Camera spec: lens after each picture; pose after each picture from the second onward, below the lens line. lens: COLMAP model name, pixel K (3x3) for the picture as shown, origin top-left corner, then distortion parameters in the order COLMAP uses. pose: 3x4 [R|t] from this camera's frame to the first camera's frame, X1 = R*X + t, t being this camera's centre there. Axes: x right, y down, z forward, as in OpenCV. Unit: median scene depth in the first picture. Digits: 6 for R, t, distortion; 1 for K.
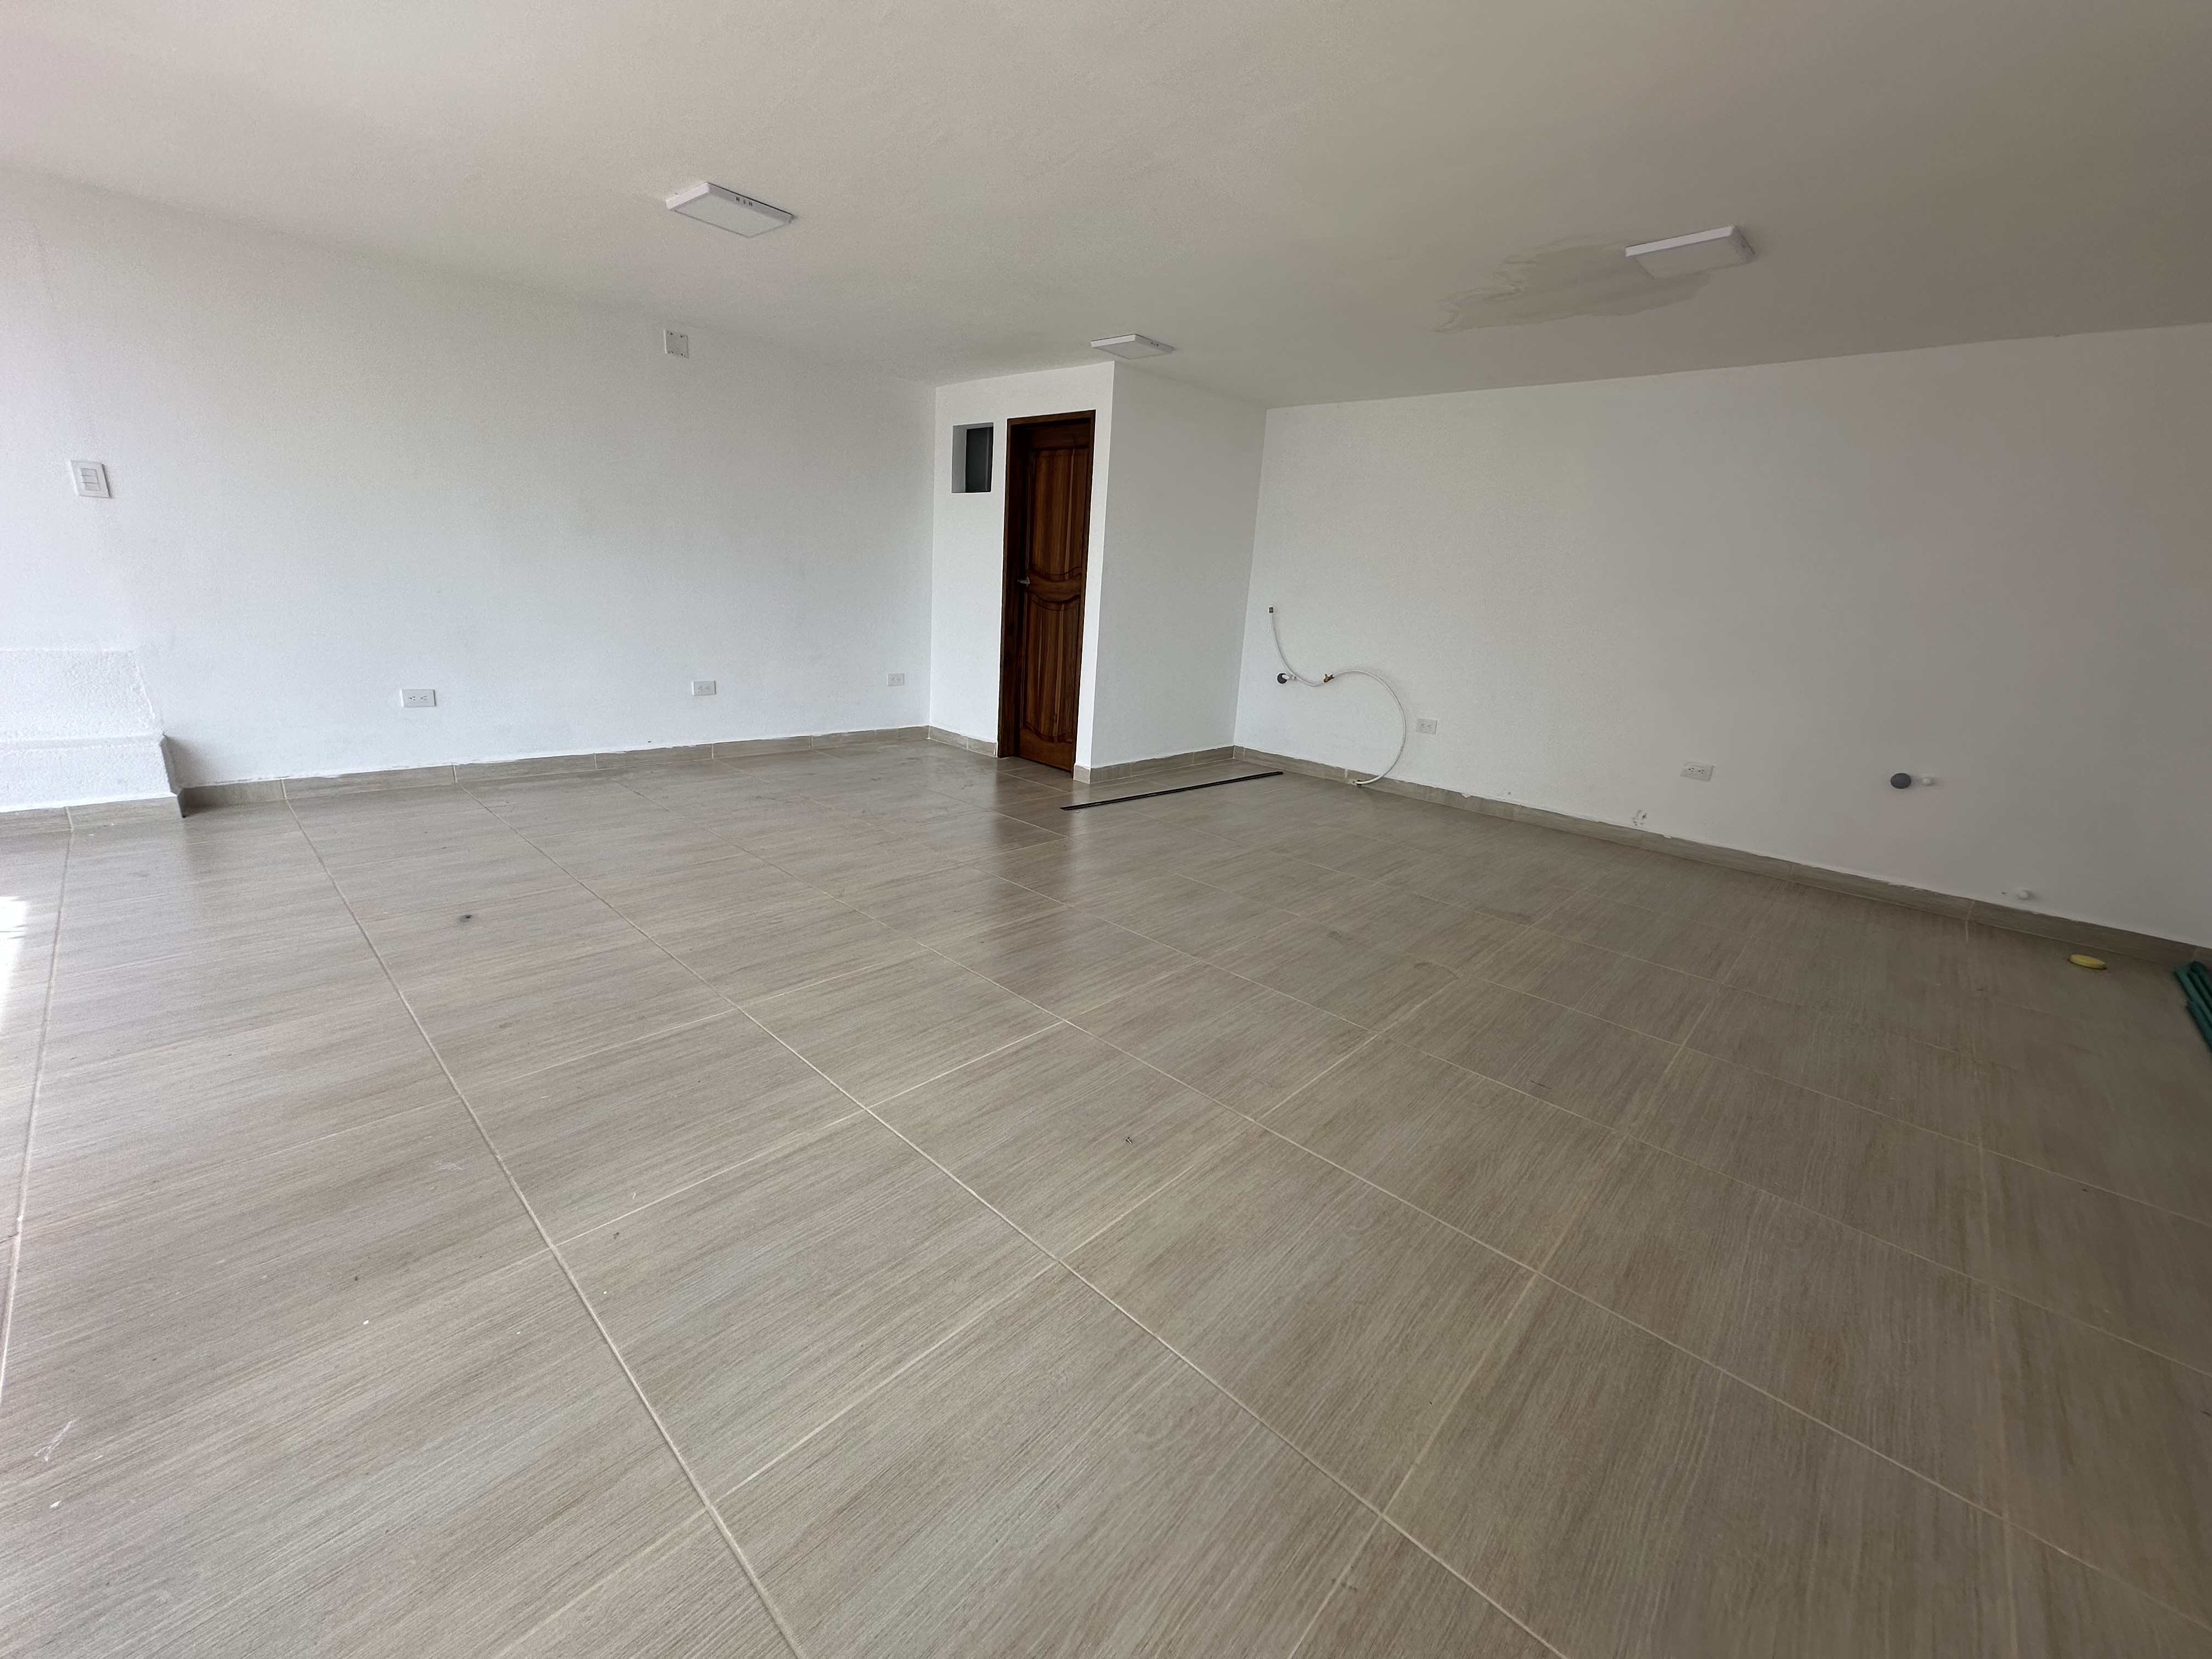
lens RADIAL K [[876.6, 0, 1106.0], [0, 876.6, 829.5], [0, 0, 1]] dist [-0.002005, -0.000210]
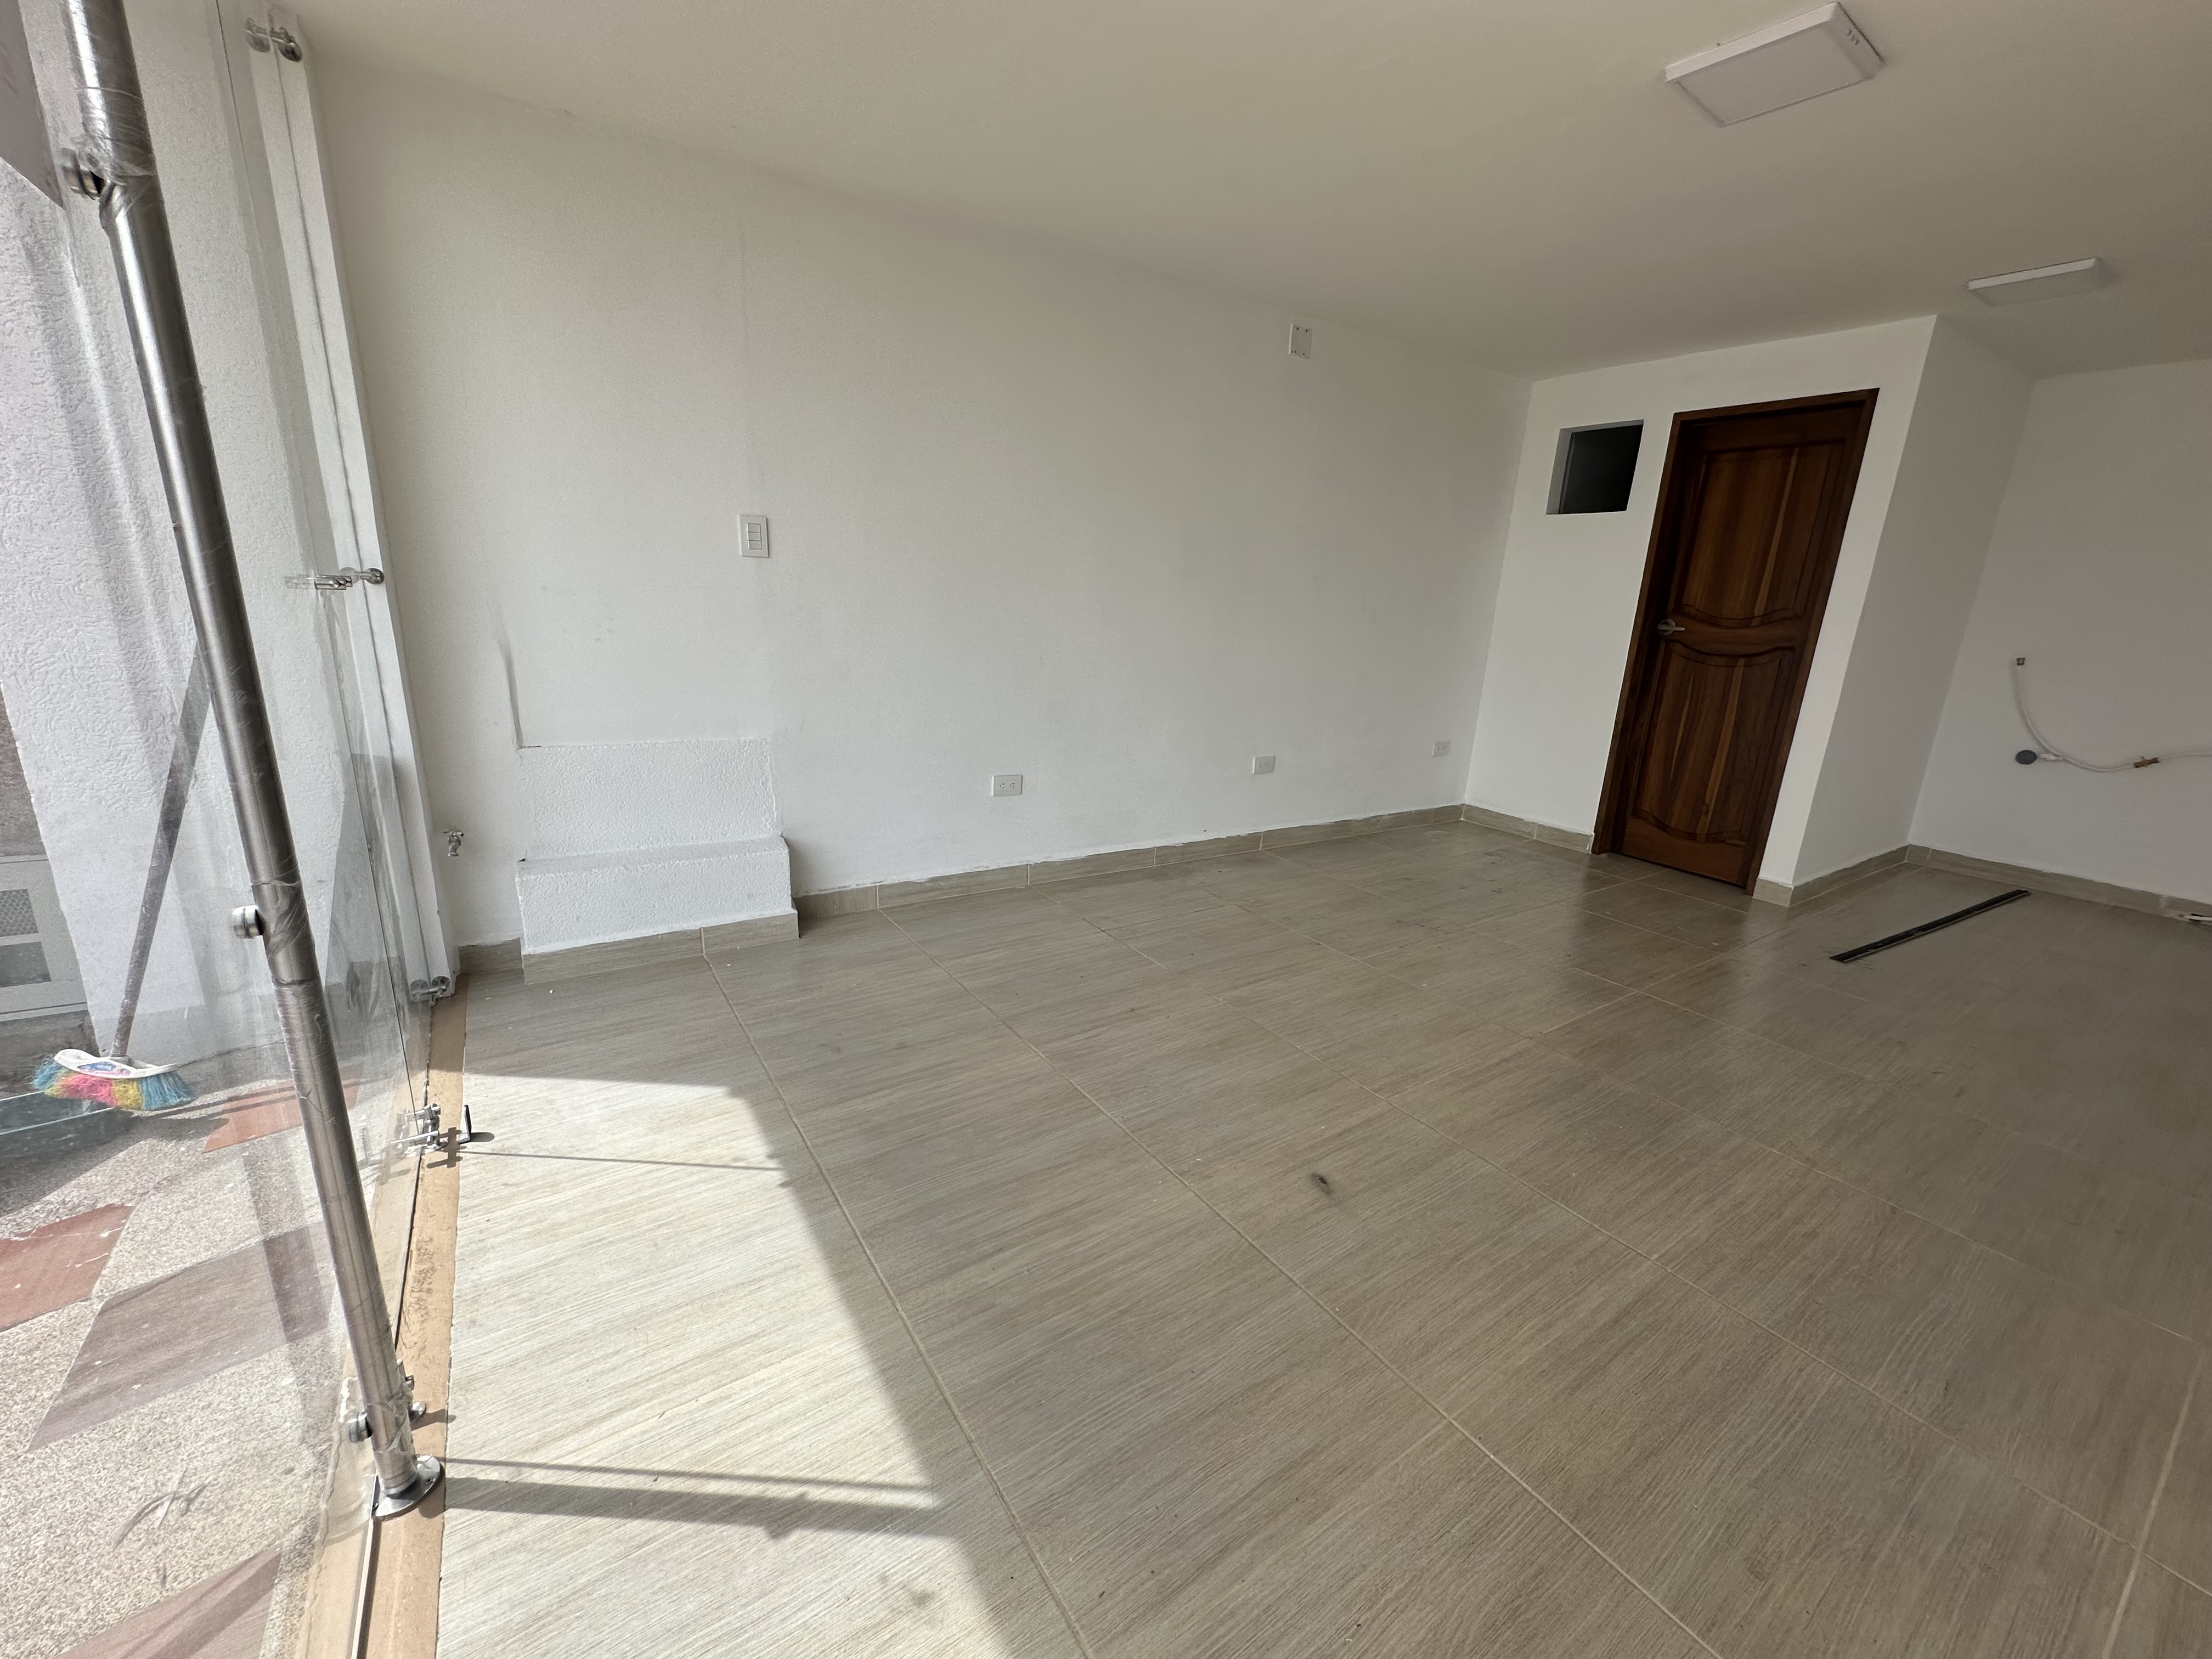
lens RADIAL K [[880.8, 0, 1106.1], [0, 880.8, 826.2], [0, 0, 1]] dist [-0.002806, 0.000343]
pose [[0.974446, 0.037329, -0.221498, -0.530063], [-0.043772, 0.998747, -0.024250, -0.099737], [0.220315, 0.033325, 0.974859, 0.222933]]
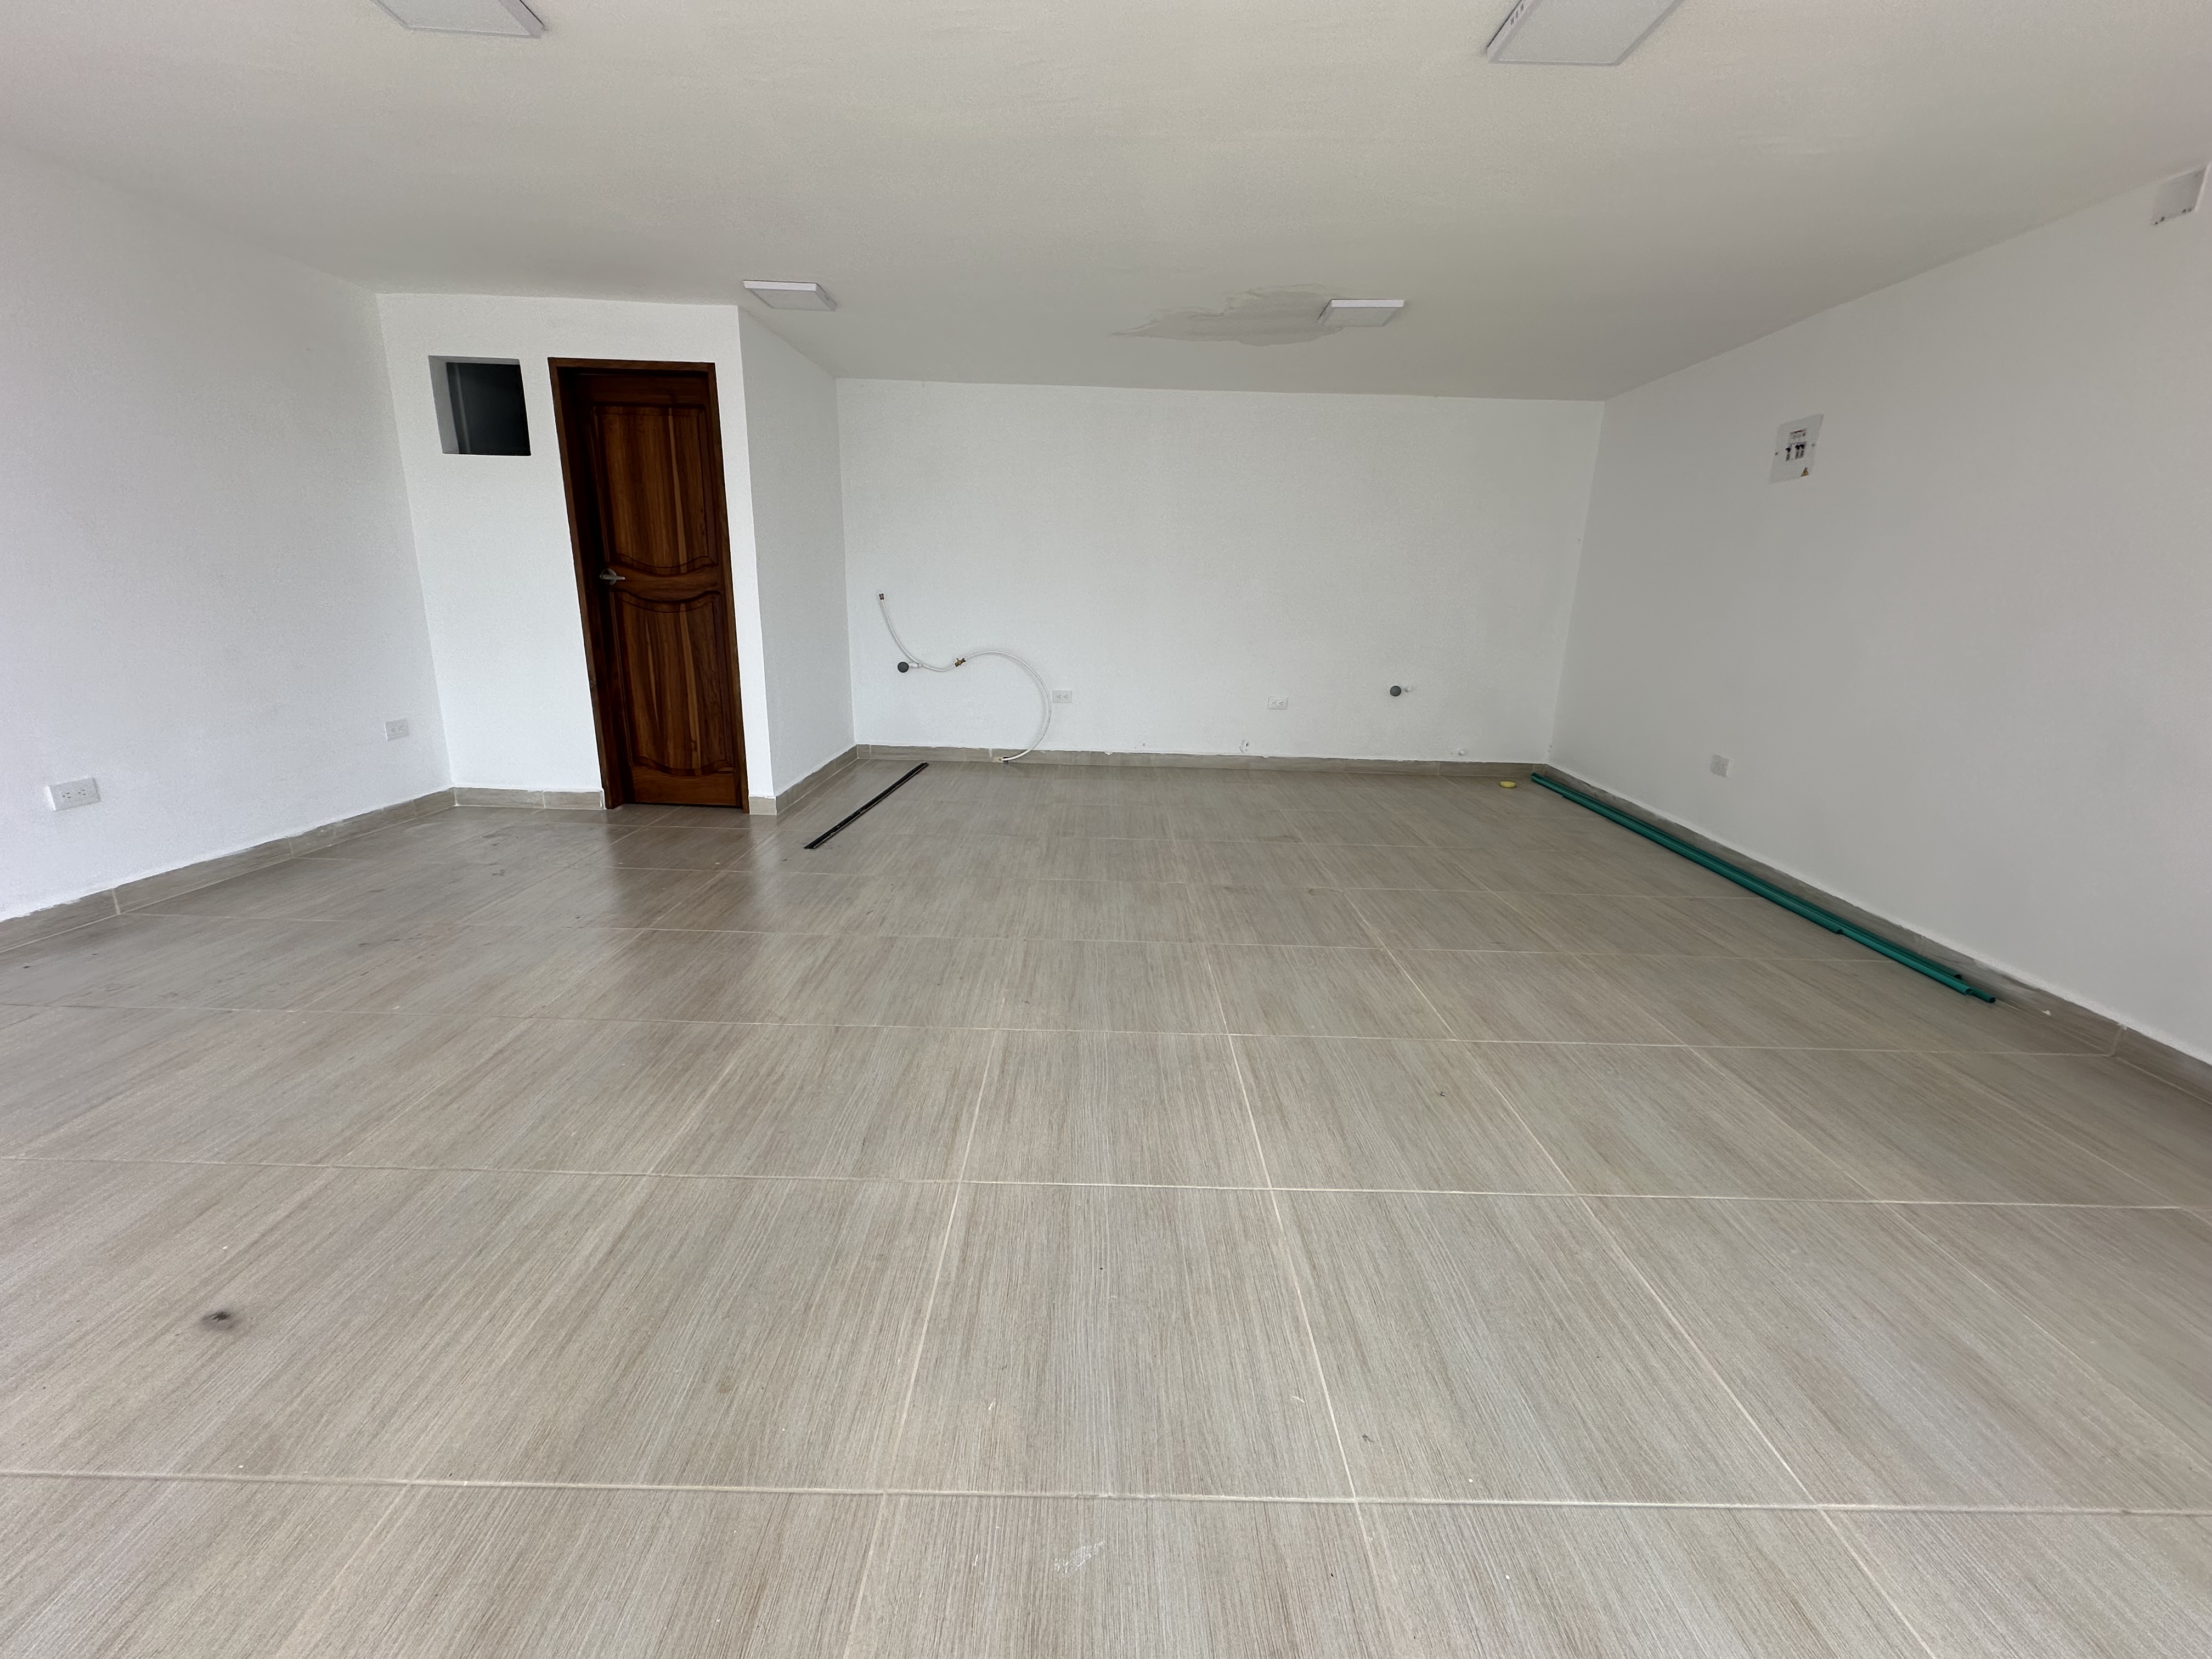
lens RADIAL K [[880.8, 0, 1106.1], [0, 880.8, 826.2], [0, 0, 1]] dist [-0.002806, 0.000343]
pose [[0.728212, -0.221720, 0.648496, -0.441783], [0.205209, 0.973351, 0.102354, -0.082488], [-0.653908, 0.058542, 0.754305, 0.202934]]
